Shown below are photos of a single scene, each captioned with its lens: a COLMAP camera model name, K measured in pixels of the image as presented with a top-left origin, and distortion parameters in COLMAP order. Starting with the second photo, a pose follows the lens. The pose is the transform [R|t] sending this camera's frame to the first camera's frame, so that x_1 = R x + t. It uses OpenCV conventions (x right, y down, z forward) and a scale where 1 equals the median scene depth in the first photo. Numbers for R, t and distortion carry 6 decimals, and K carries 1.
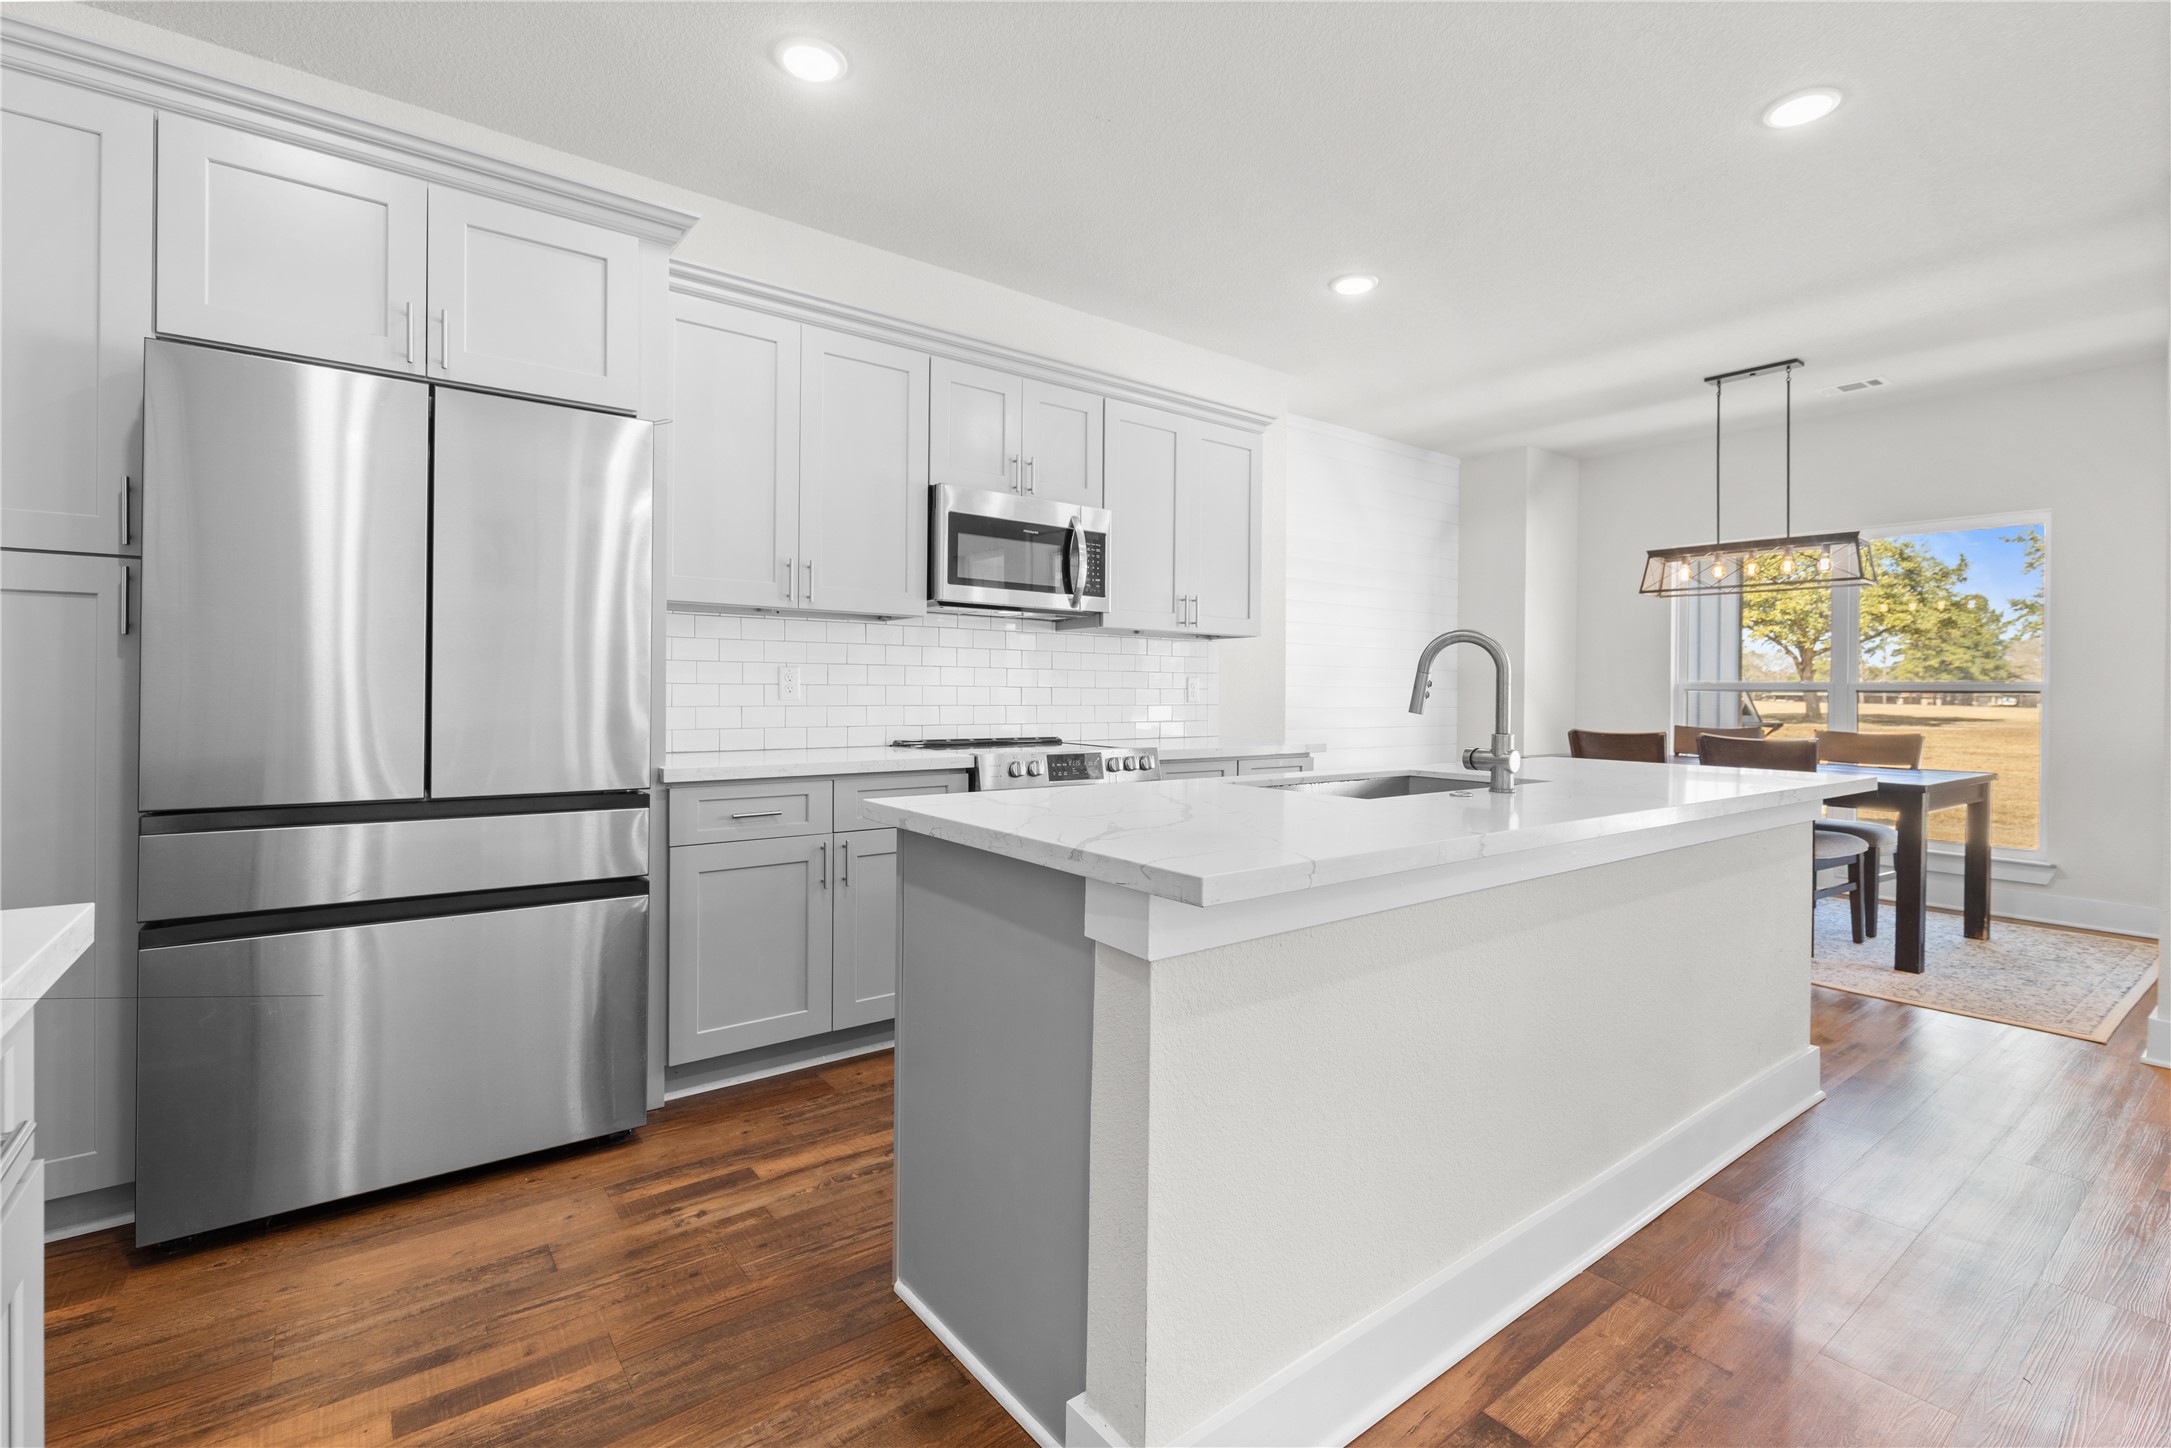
lens RADIAL K [[993.0, 0, 1095.9], [0, 993.0, 719.4], [0, 0, 1]] dist [0.002423, -0.001259]
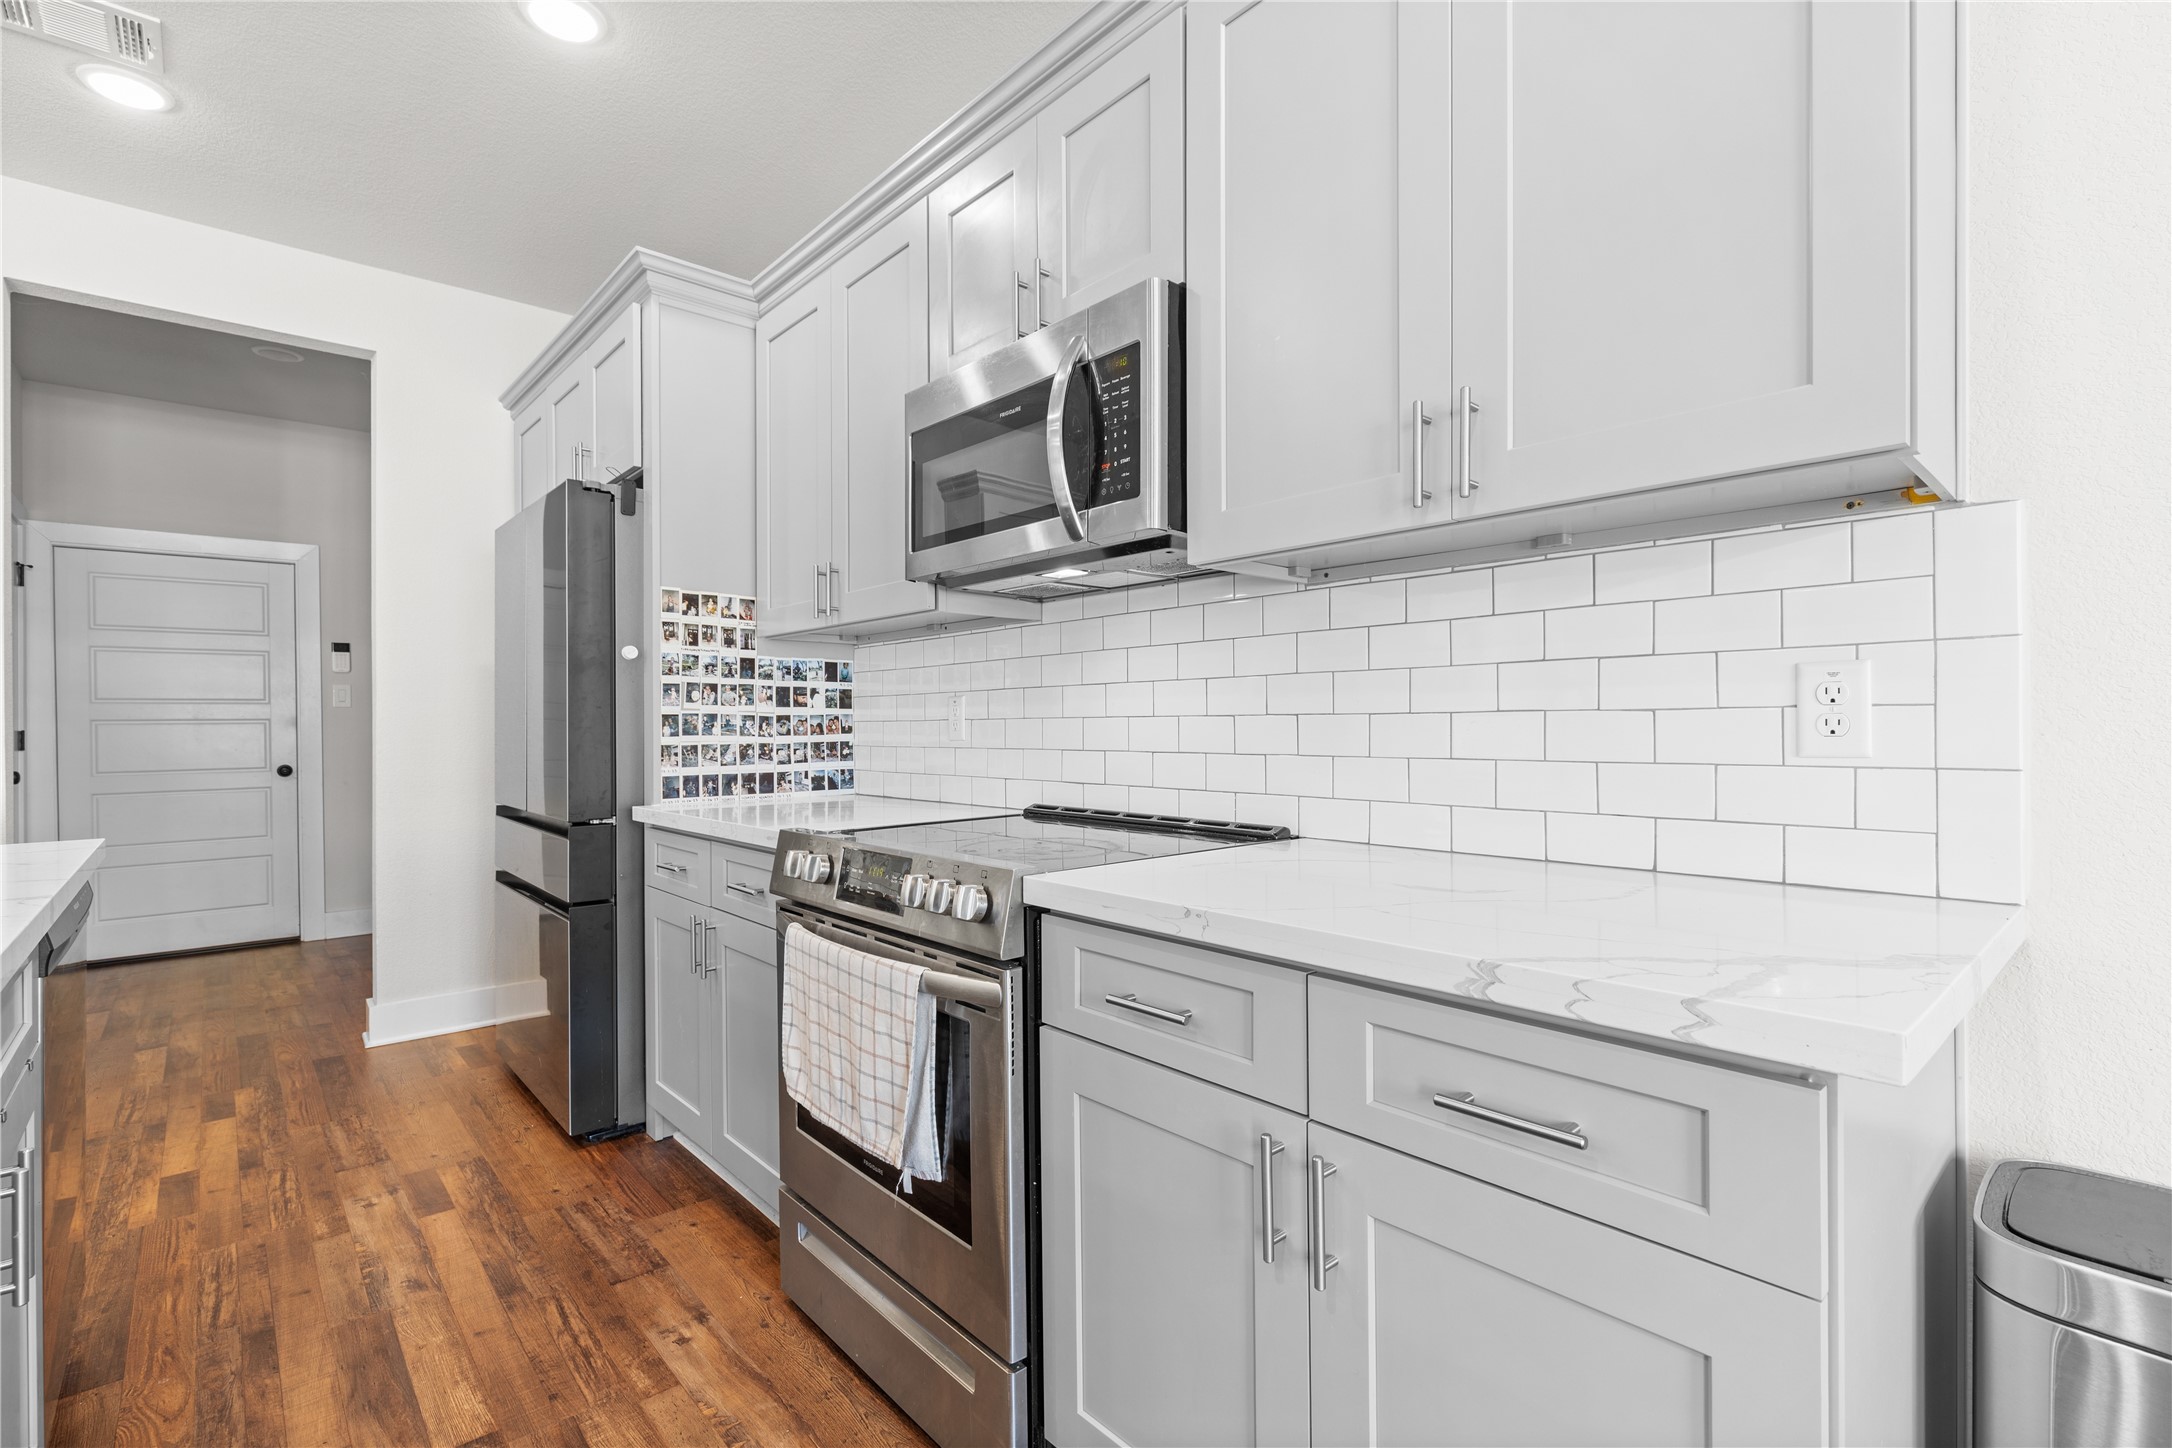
lens RADIAL K [[993.4, 0, 1096.4], [0, 993.4, 727.7], [0, 0, 1]] dist [0.002423, -0.001259]
pose [[0.063622, 0.000210, -0.997974, 0.730596], [-0.015219, 0.999884, -0.000759, -0.046701], [0.997858, 0.015237, 0.063618, 1.652762]]
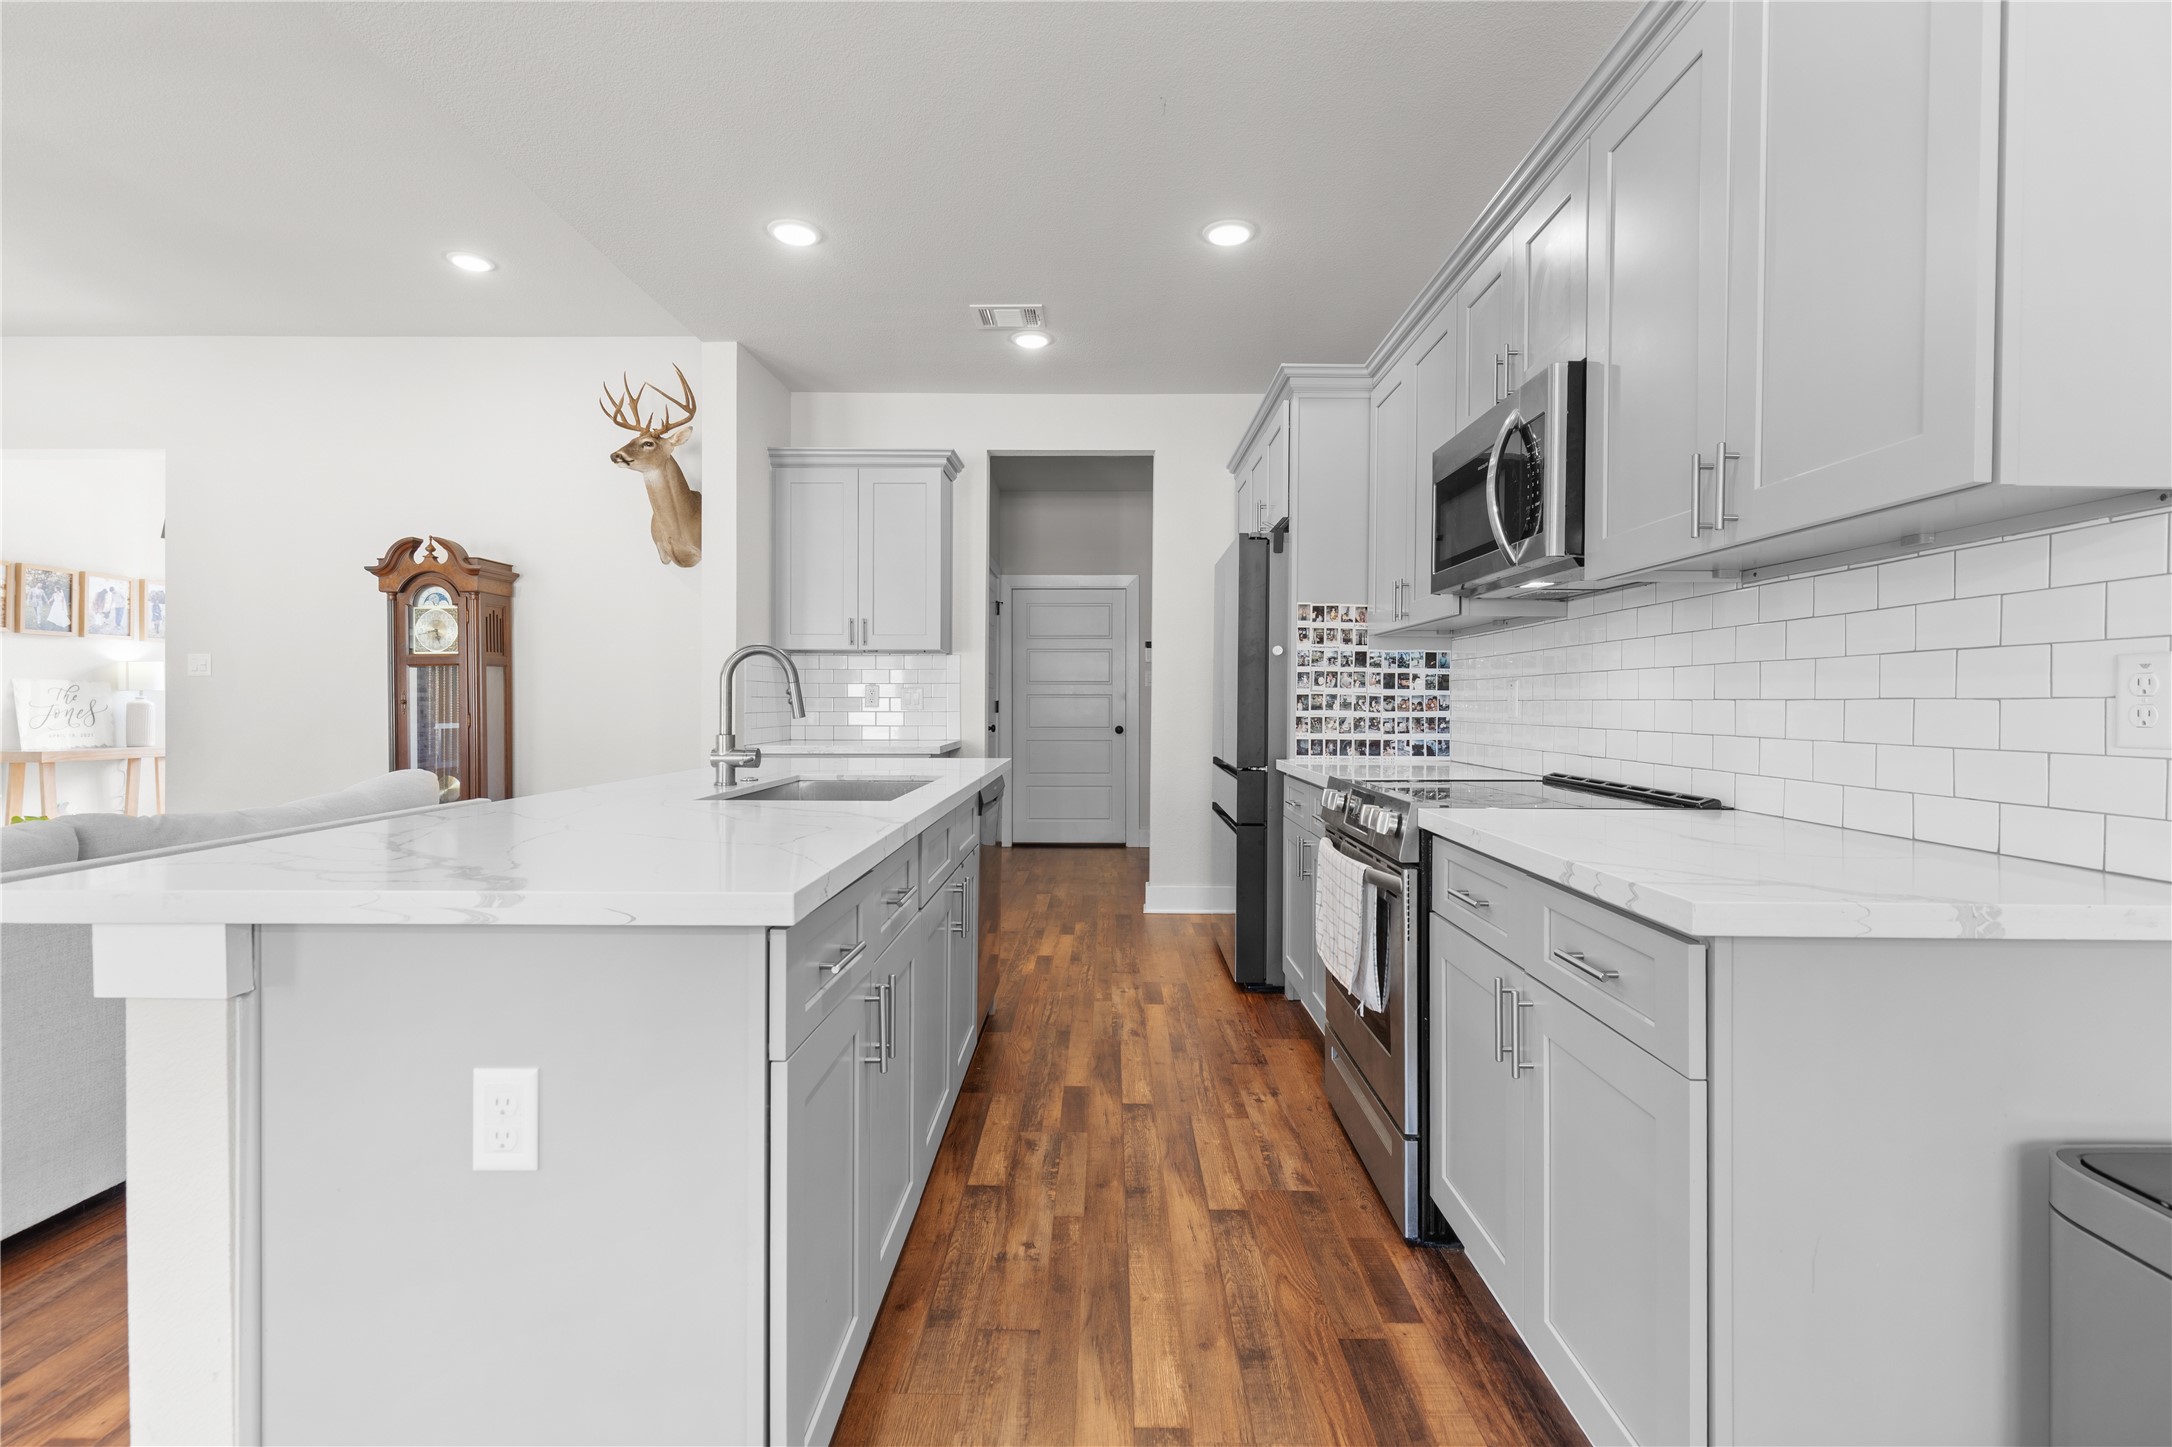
lens RADIAL K [[993.4, 0, 1087.5], [0, 993.4, 714.1], [0, 0, 1]] dist [0.002423, -0.001259]
pose [[-0.633047, 0.003206, -0.774106, 1.014038], [-0.024951, 0.999387, 0.024543, -0.055066], [0.773711, 0.034851, -0.632580, 1.993569]]
